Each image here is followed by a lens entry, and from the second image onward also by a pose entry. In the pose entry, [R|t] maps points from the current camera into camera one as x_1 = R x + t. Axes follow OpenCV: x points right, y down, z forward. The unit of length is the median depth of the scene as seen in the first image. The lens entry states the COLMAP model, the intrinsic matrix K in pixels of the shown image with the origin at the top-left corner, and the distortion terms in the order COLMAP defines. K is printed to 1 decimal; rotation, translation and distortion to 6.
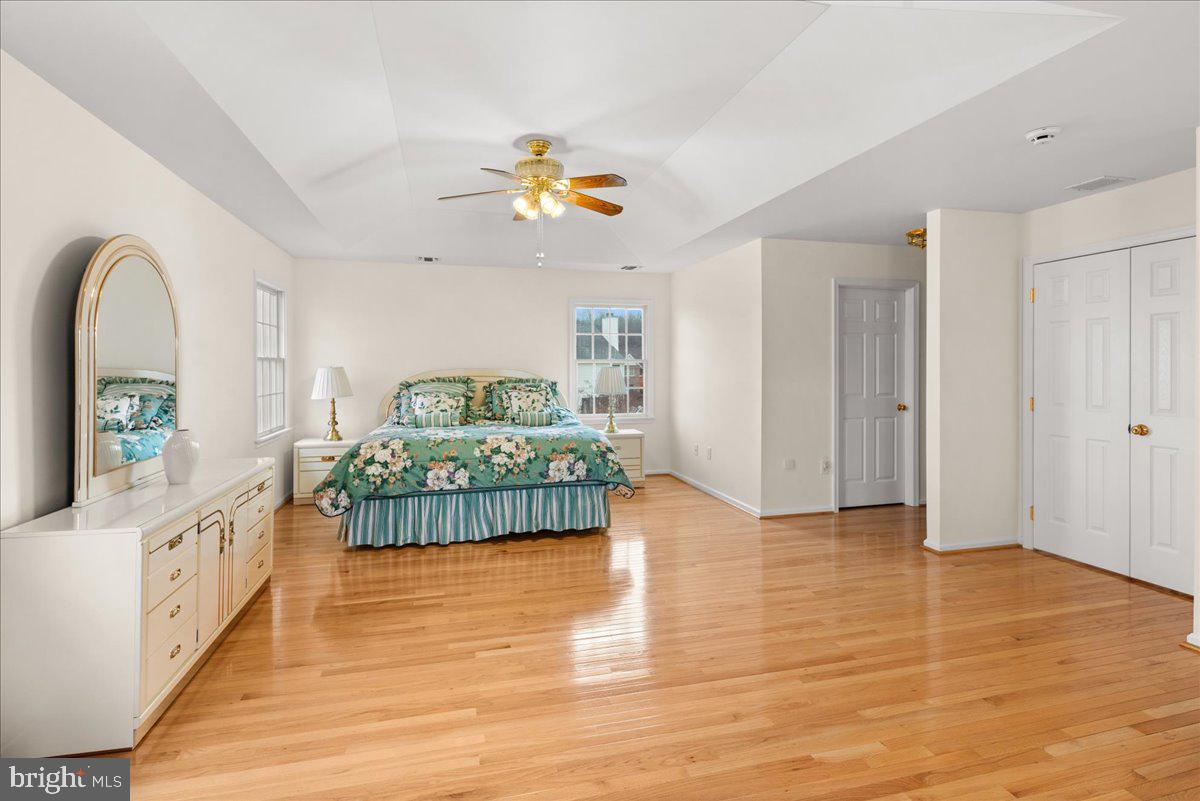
lens RADIAL K [[587.7, 0, 598.0], [0, 587.7, 366.6], [0, 0, 1]] dist [0.000813, -0.002384]
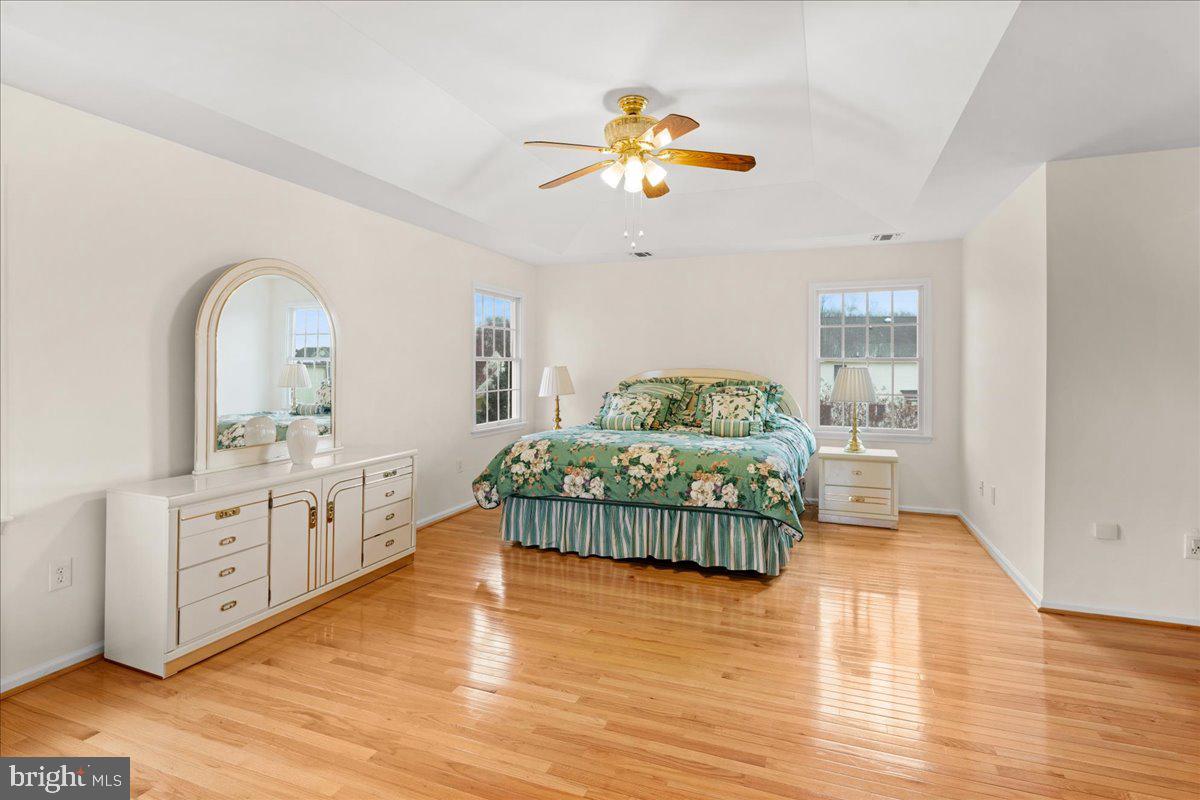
lens RADIAL K [[587.7, 0, 595.3], [0, 587.7, 367.0], [0, 0, 1]] dist [0.000813, -0.002384]
pose [[0.809382, 0.003336, -0.587273, 0.298486], [-0.003135, 0.999994, 0.001360, -0.000288], [0.587274, 0.000741, 0.809388, 0.247422]]
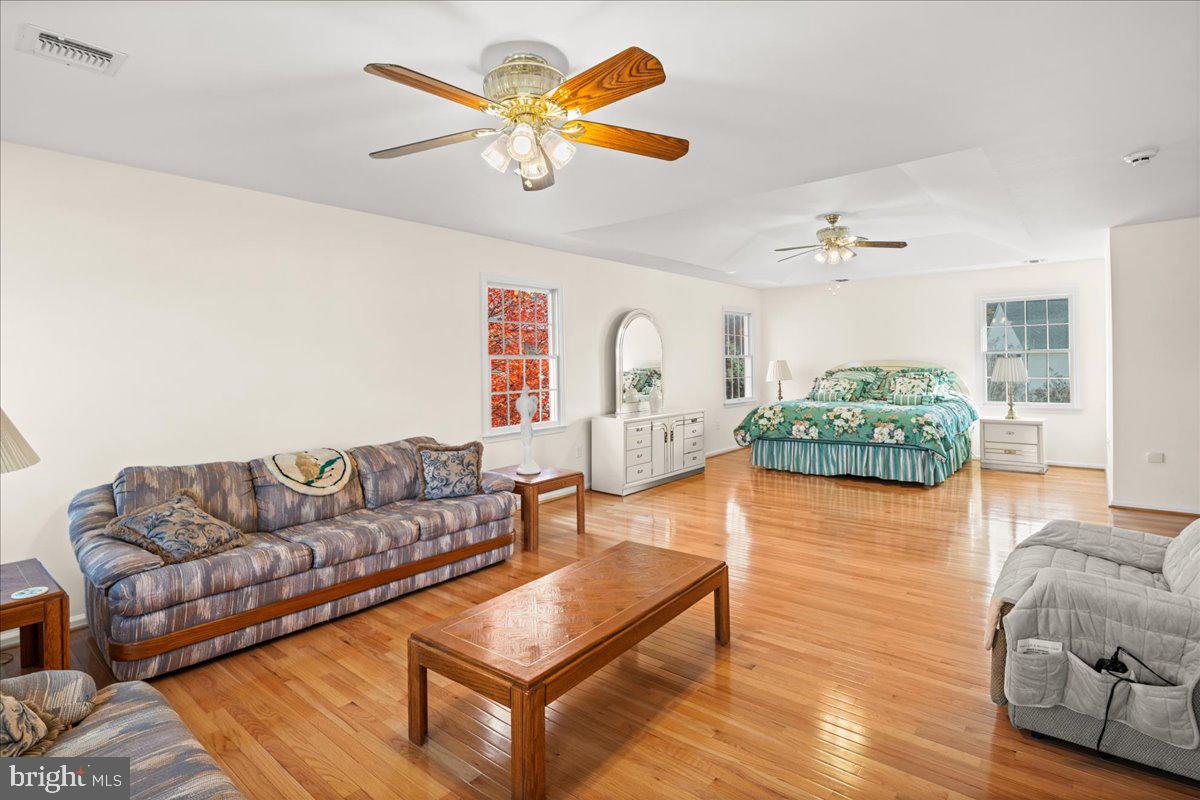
lens RADIAL K [[587.7, 0, 595.4], [0, 587.7, 359.2], [0, 0, 1]] dist [0.000813, -0.002384]
pose [[0.577800, -0.011880, -0.816092, 0.681024], [0.014286, 0.999888, -0.004441, -0.003434], [0.816053, -0.009093, 0.577905, -0.347821]]
